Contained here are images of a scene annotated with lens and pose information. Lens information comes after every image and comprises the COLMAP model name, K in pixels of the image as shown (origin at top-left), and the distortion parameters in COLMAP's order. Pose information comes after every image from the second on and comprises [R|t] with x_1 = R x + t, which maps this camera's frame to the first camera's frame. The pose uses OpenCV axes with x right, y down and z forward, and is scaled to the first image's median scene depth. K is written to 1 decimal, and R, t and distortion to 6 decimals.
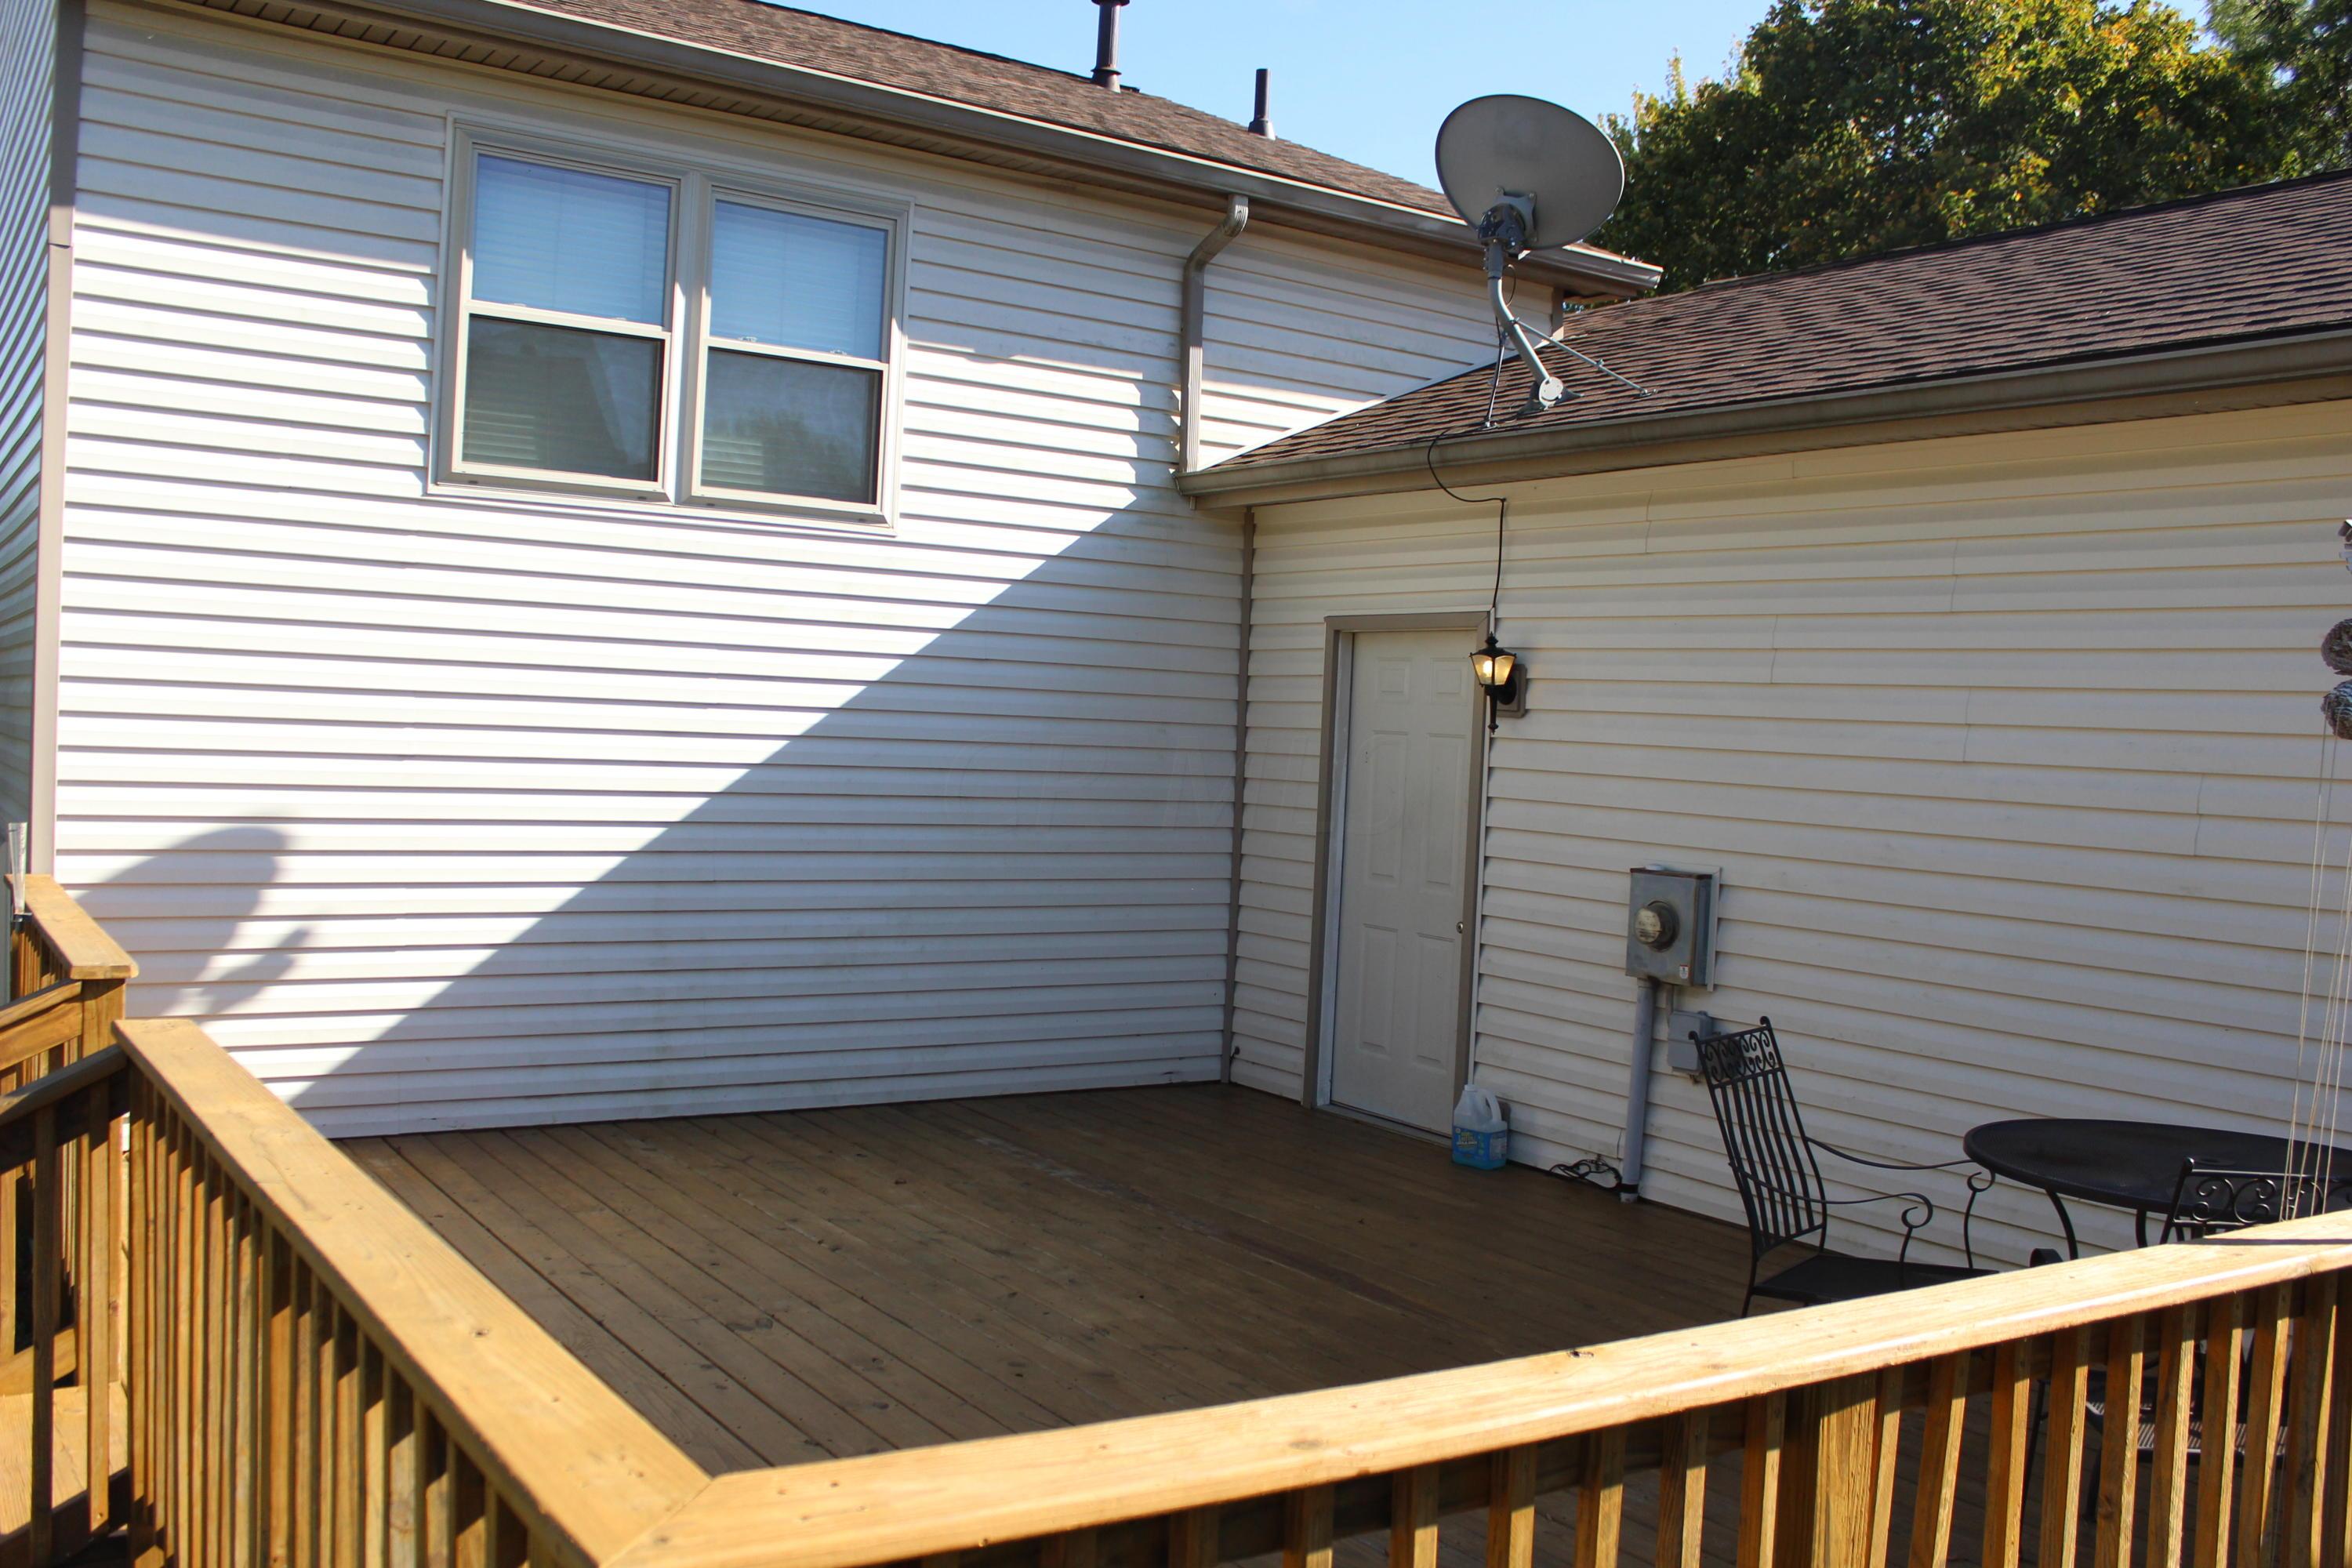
lens RADIAL K [[2014.3, 0, 1173.3], [0, 2014.3, 786.1], [0, 0, 1]] dist [-0.088923, 0.047534]
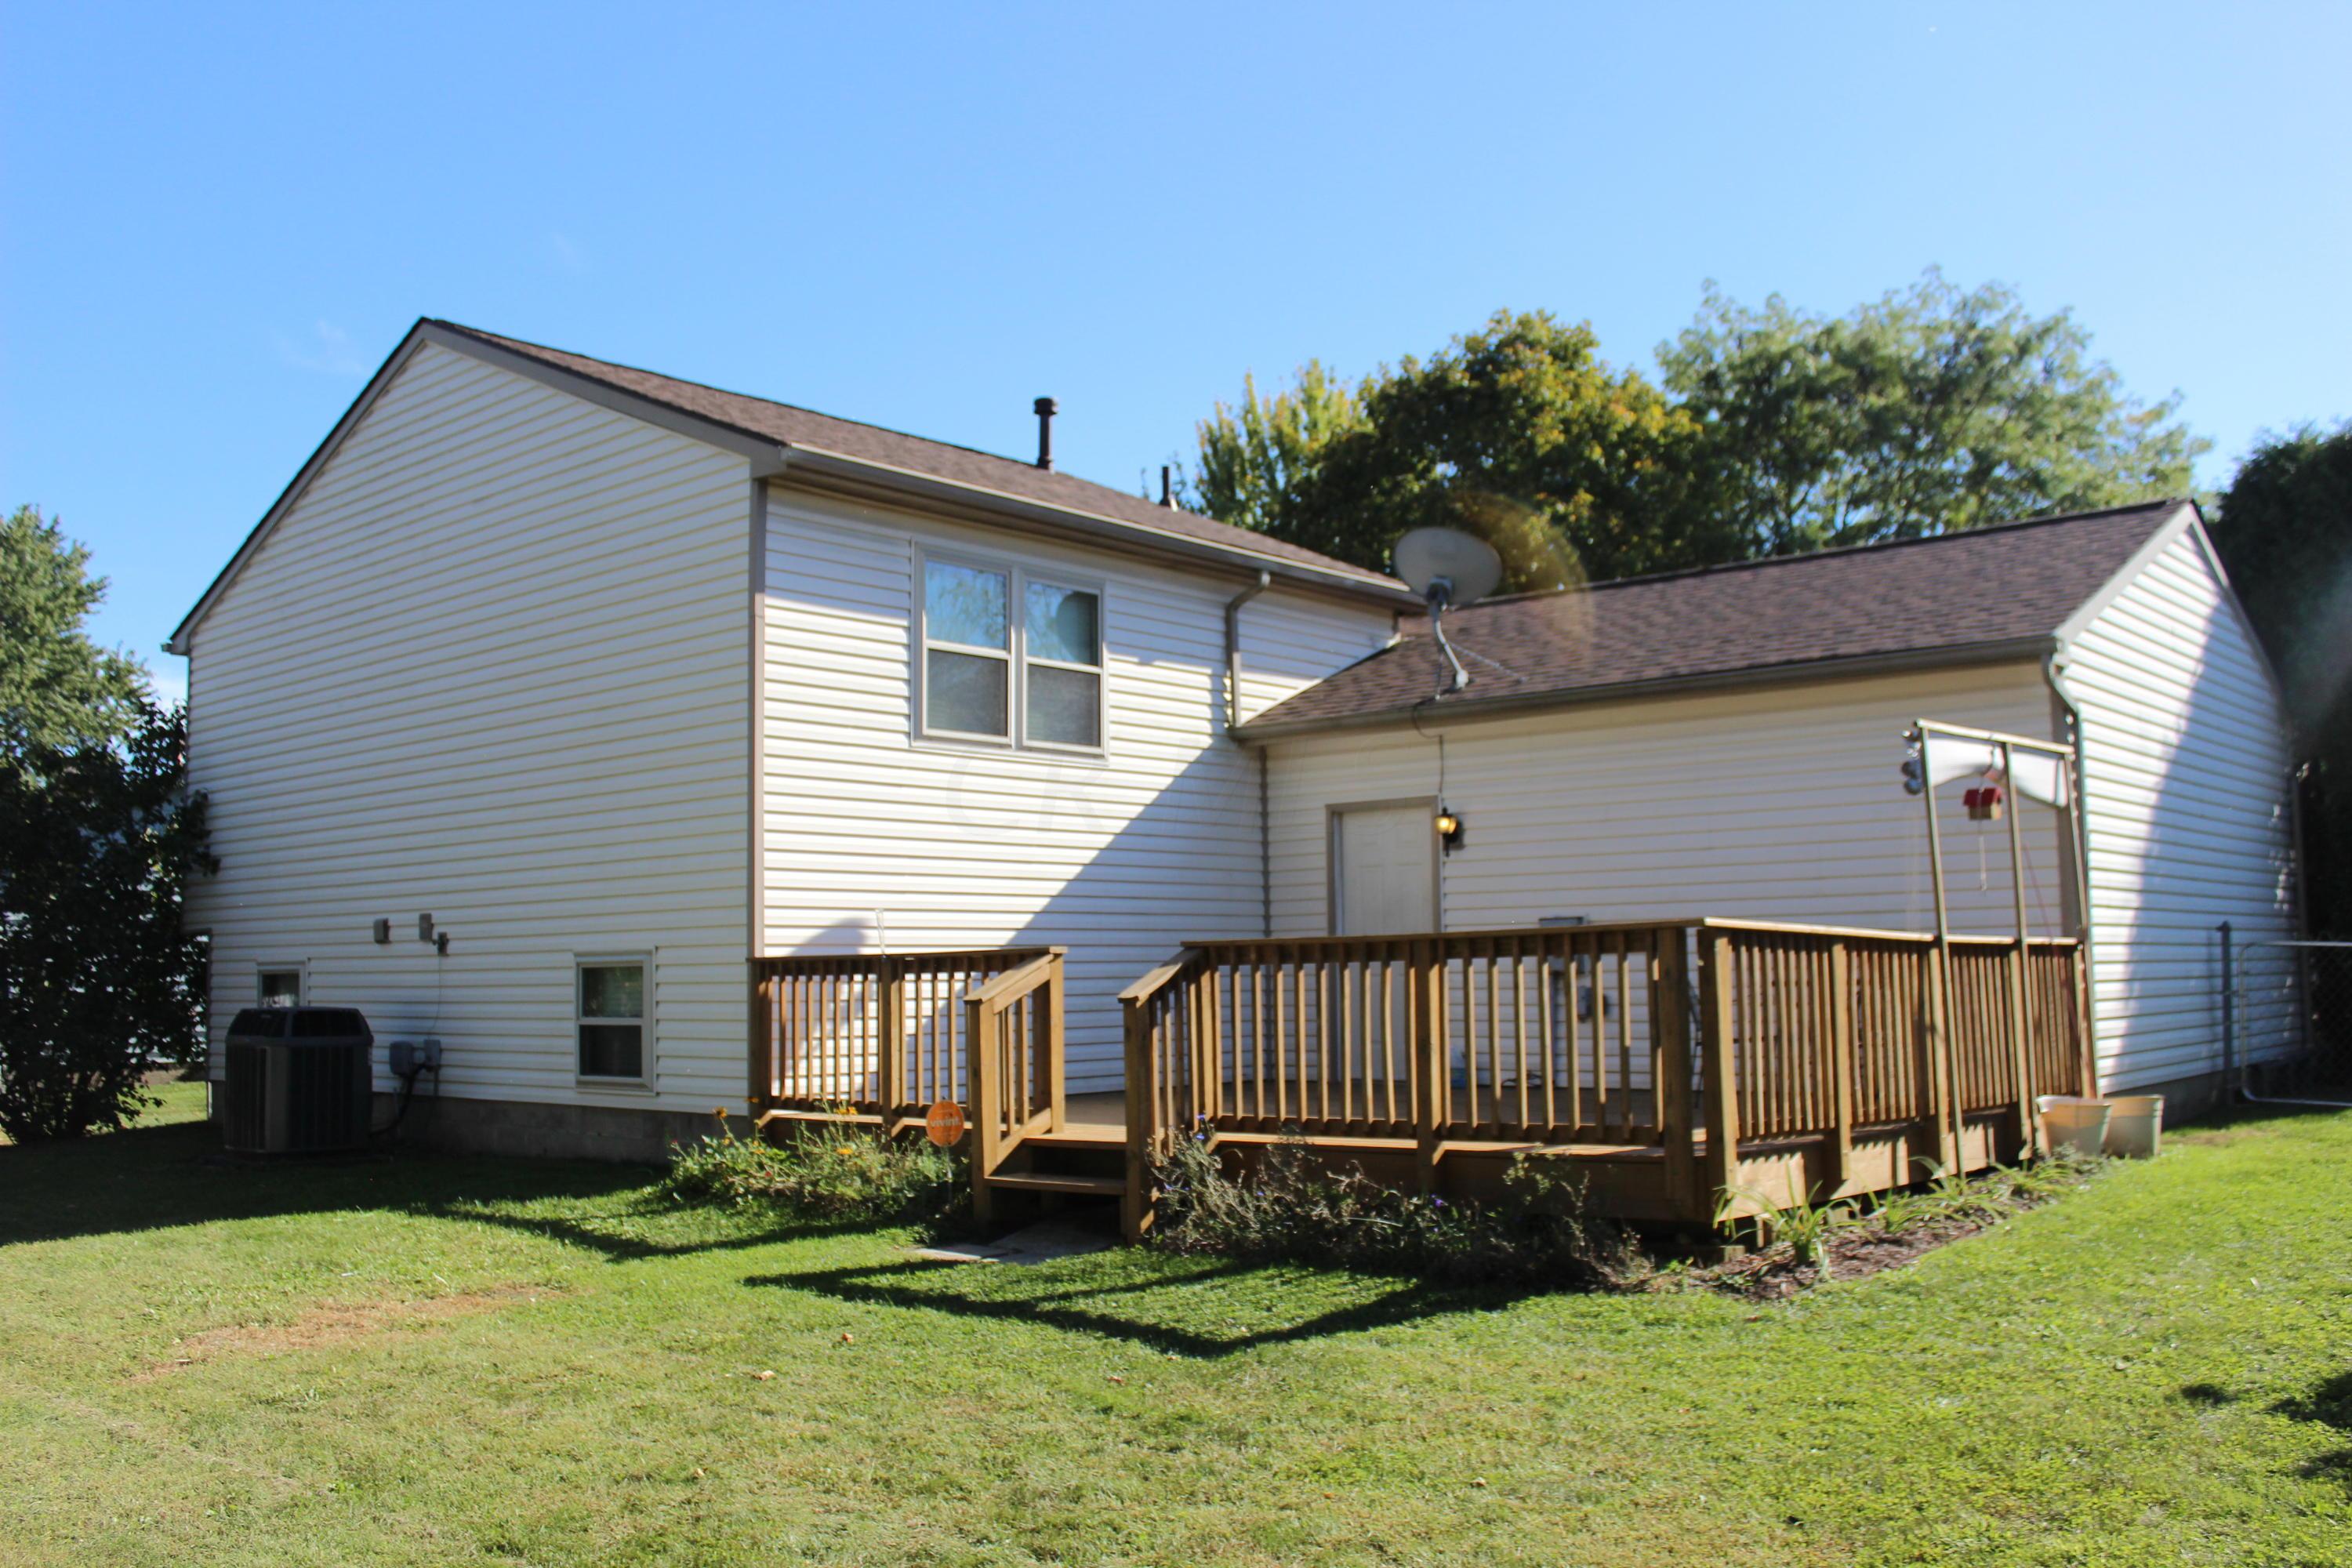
lens RADIAL K [[2014.3, 0, 1172.4], [0, 2014.3, 791.7], [0, 0, 1]] dist [-0.088923, 0.047534]
pose [[0.964922, -0.033210, 0.260426, -0.546844], [0.063220, 0.992169, -0.107717, 0.092704], [-0.254810, 0.120403, 0.959466, -0.710298]]
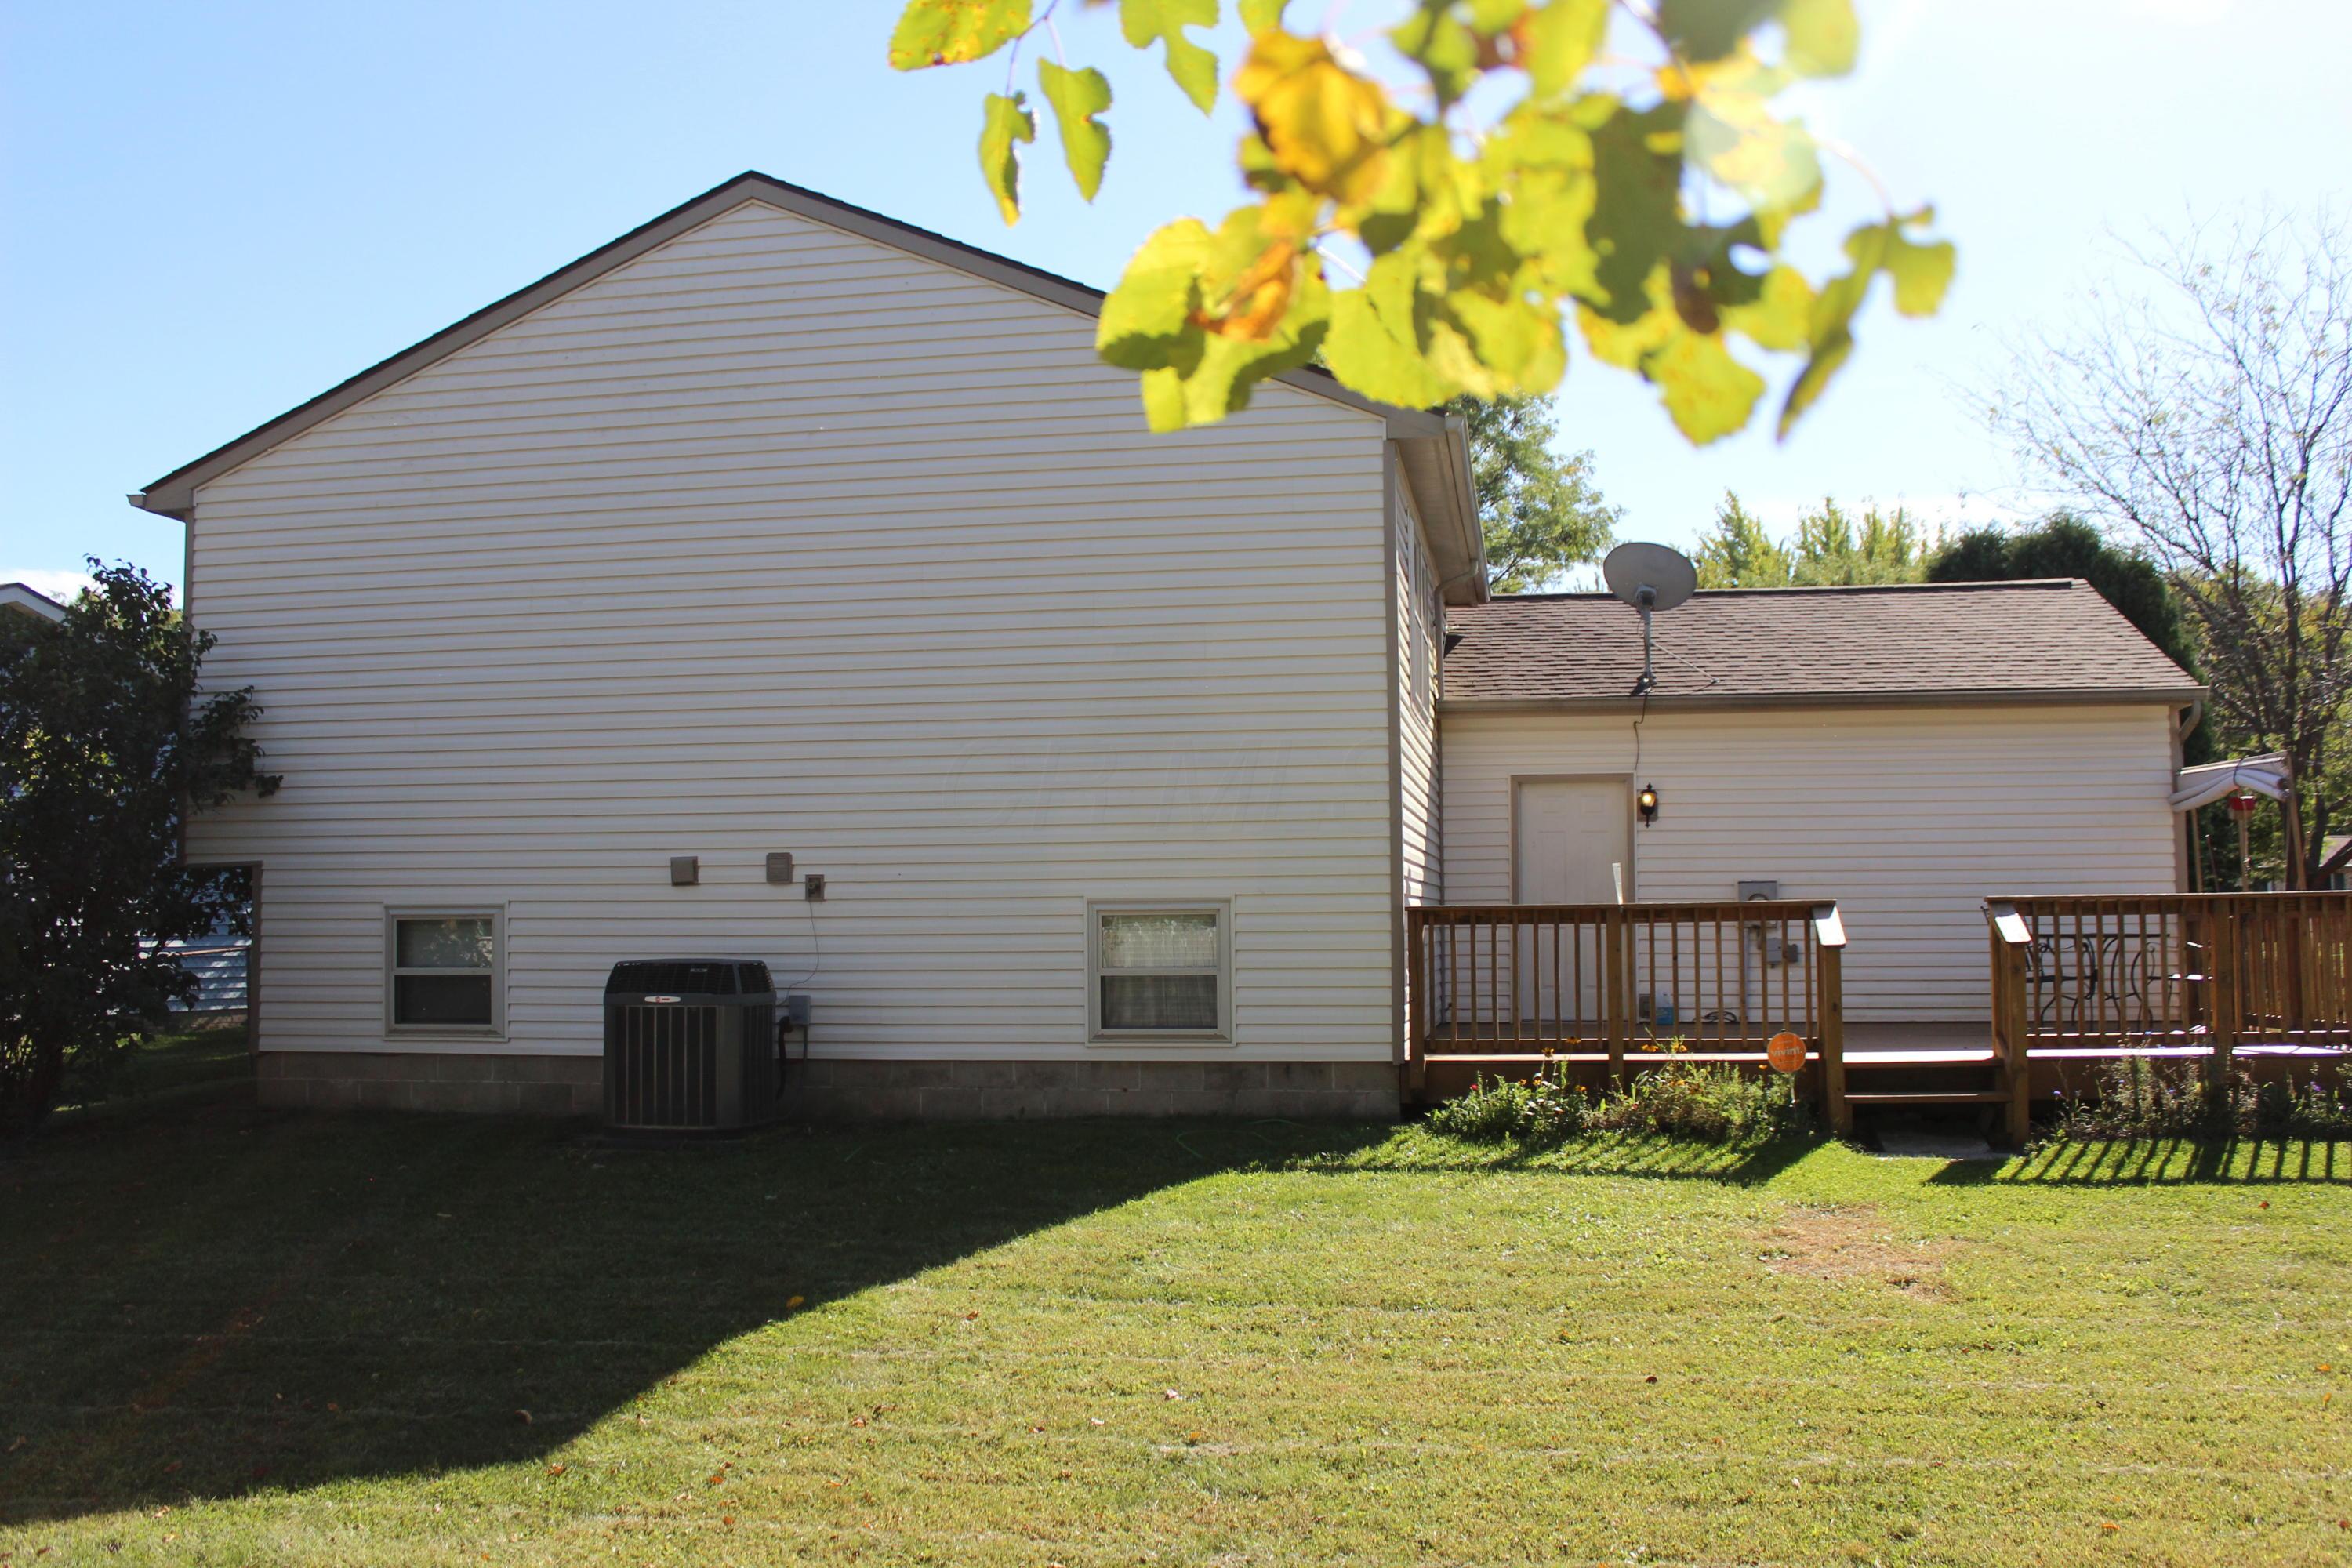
lens RADIAL K [[2014.3, 0, 1173.3], [0, 2014.3, 796.2], [0, 0, 1]] dist [-0.088923, 0.047534]
pose [[0.694941, -0.002692, 0.719062, -1.670571], [0.057259, 0.997025, -0.051605, 0.020750], [-0.716783, 0.077035, 0.693028, -0.138580]]
